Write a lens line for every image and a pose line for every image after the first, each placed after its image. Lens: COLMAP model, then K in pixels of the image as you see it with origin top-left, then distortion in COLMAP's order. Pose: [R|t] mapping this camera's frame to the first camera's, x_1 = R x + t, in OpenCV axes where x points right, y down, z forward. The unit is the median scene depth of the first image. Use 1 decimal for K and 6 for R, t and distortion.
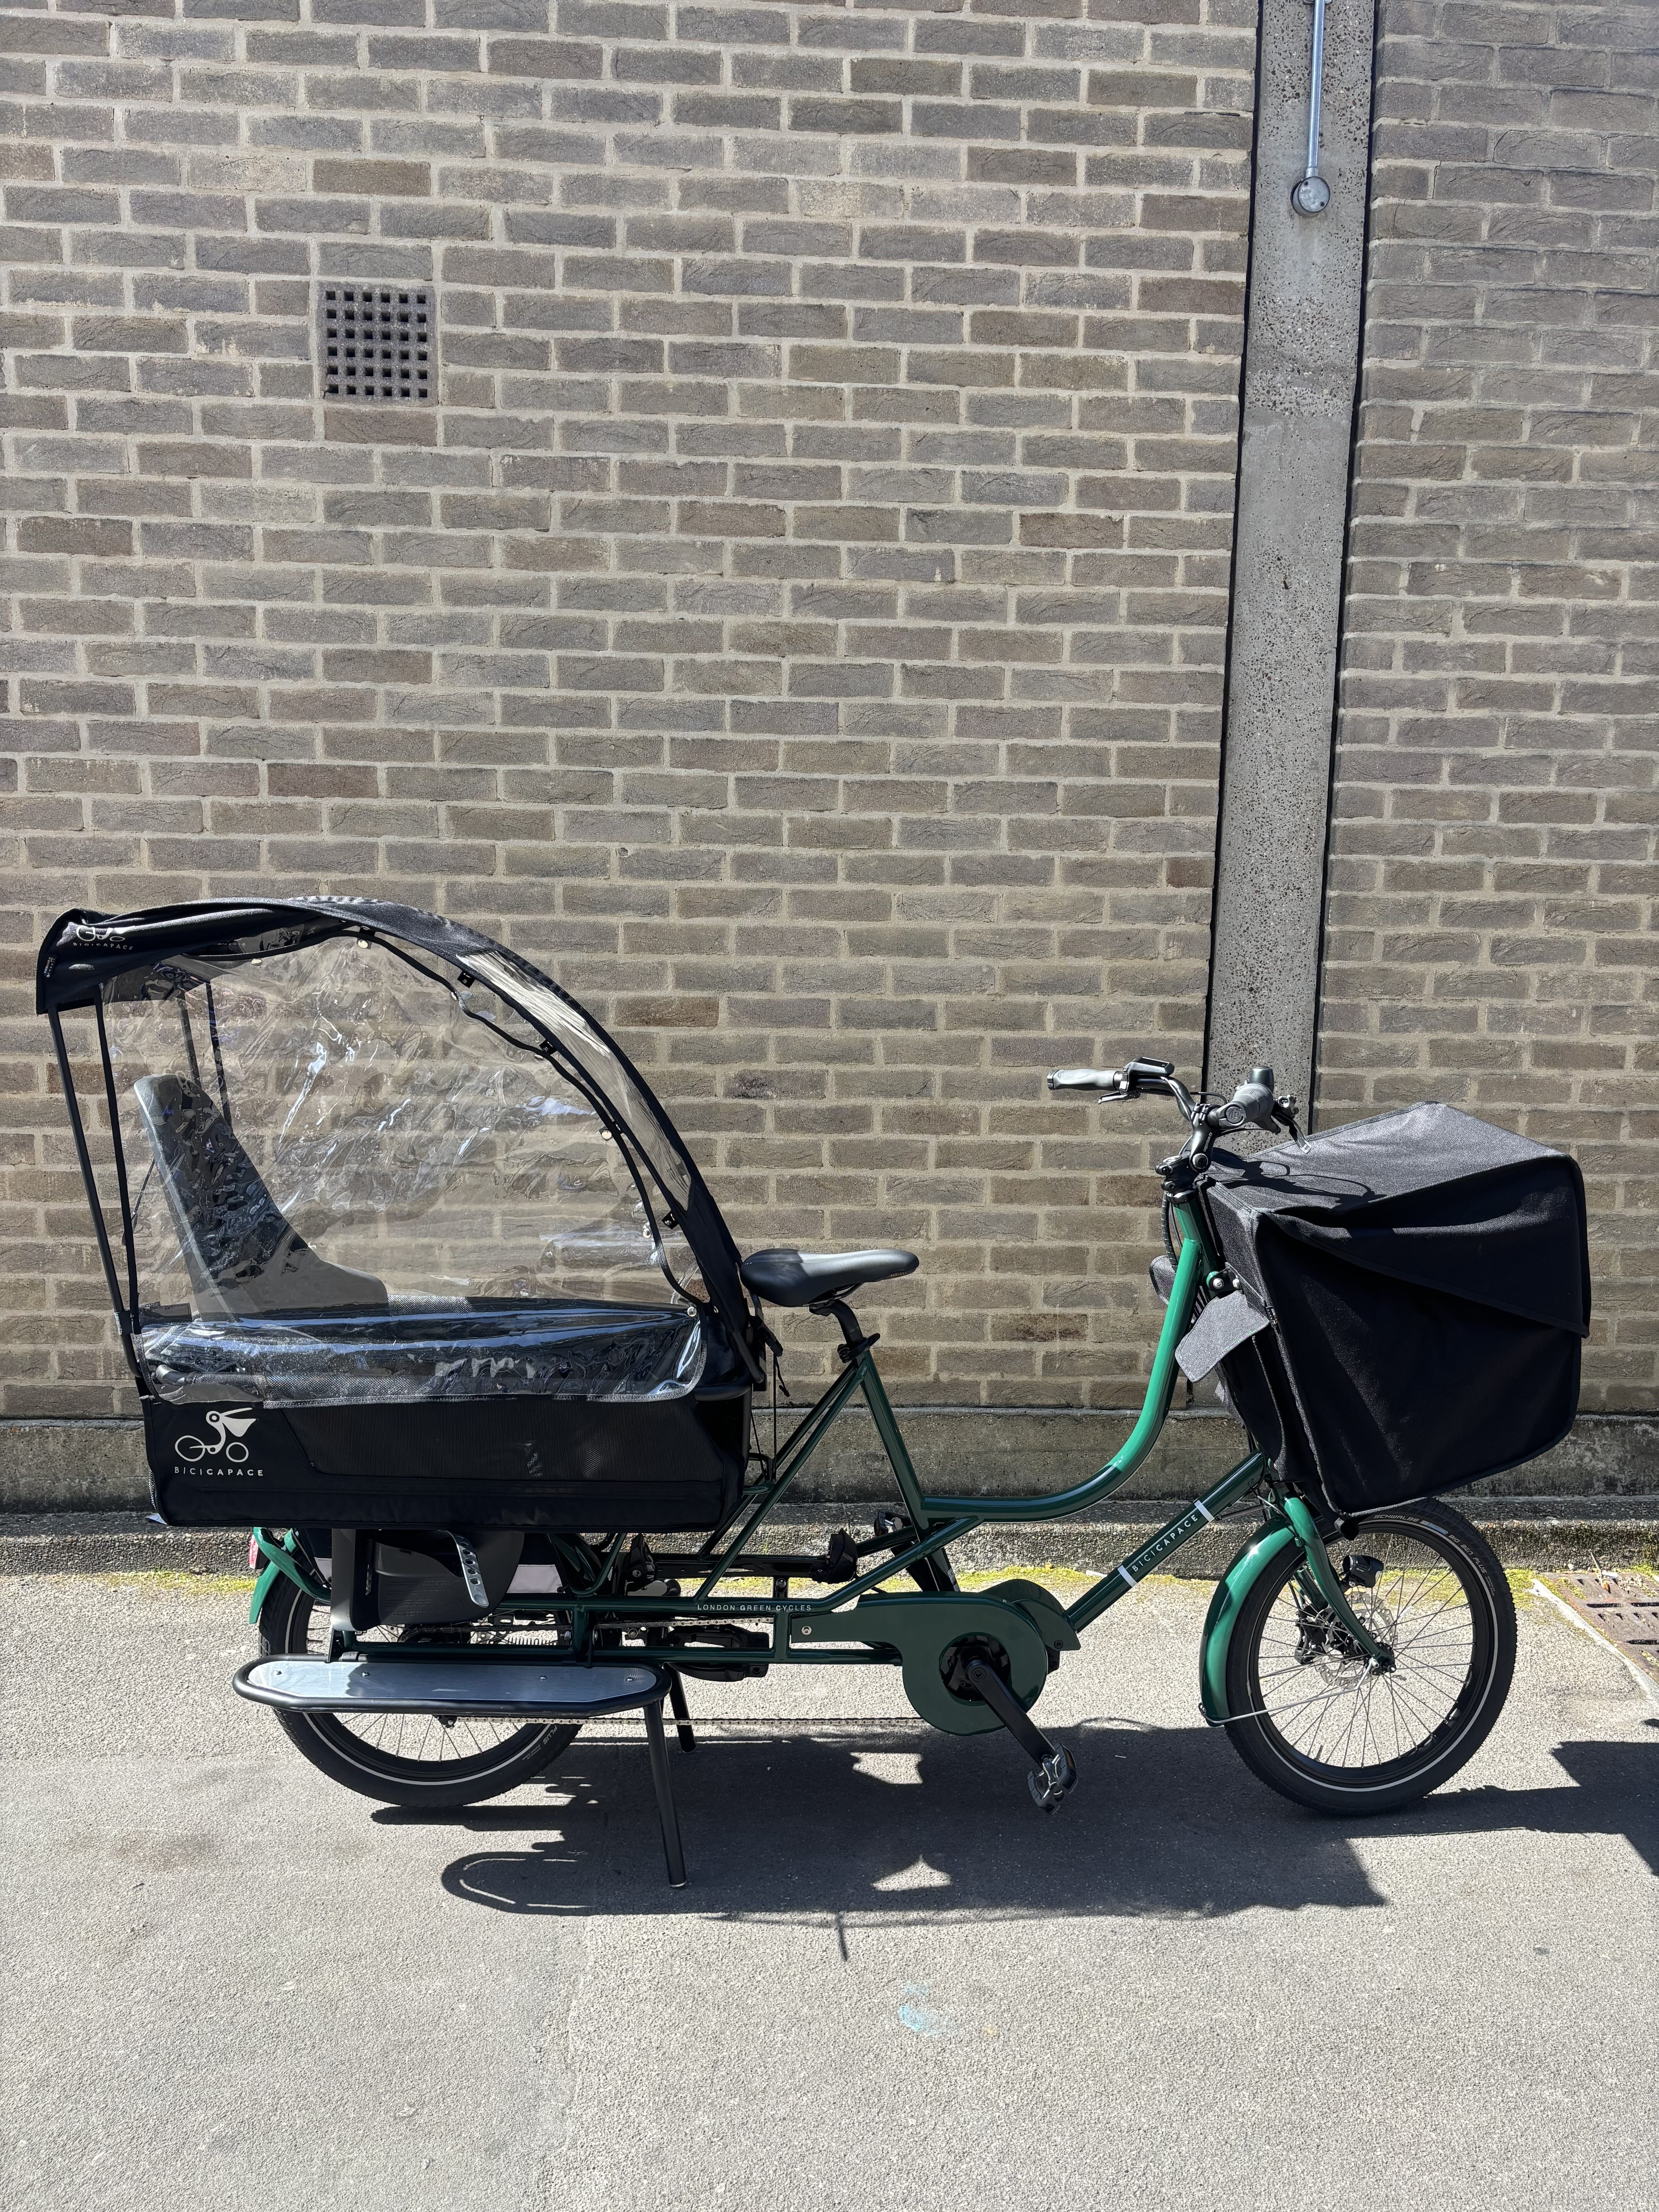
lens RADIAL K [[1660.4, 0, 826.3], [0, 1660.4, 1102.0], [0, 0, 1]] dist [0.041440, -0.037193]
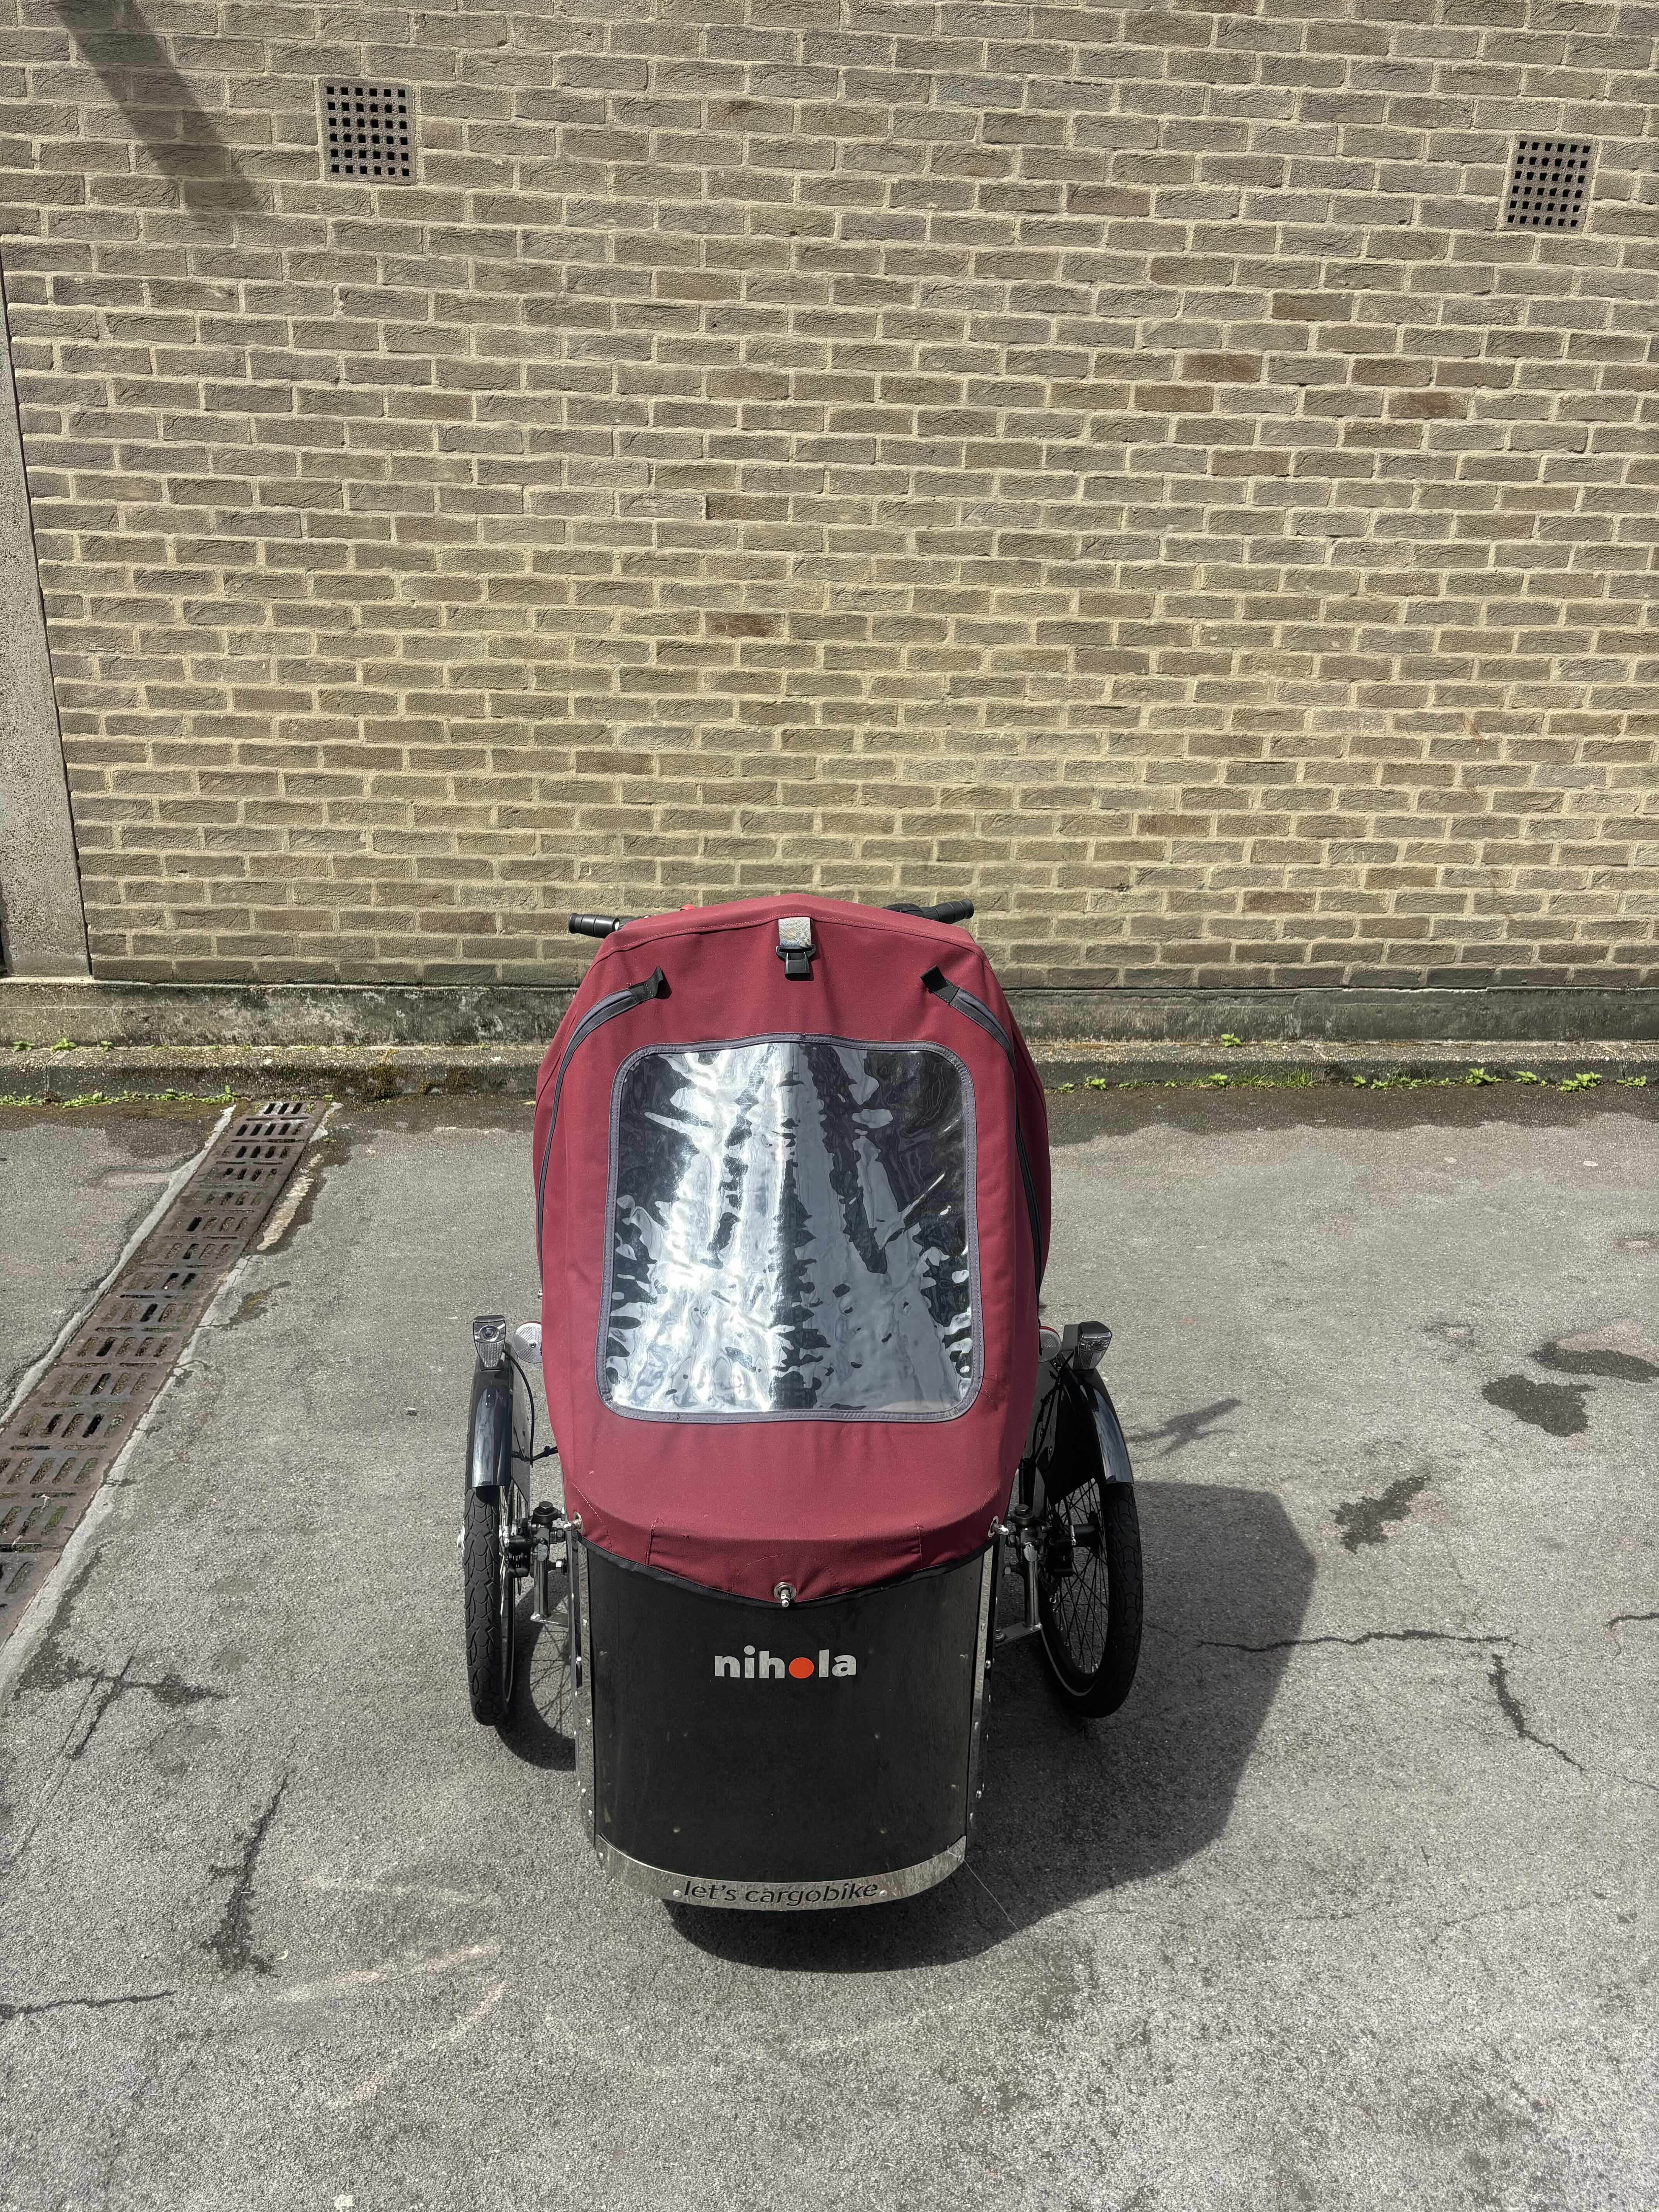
lens RADIAL K [[1660.4, 0, 832.0], [0, 1660.4, 1096.1], [0, 0, 1]] dist [0.041440, -0.037193]
pose [[0.999881, 0.002422, 0.015255, 0.872650], [-0.005427, 0.979756, 0.200122, 0.010955], [-0.014461, -0.200181, 0.979652, -0.306100]]
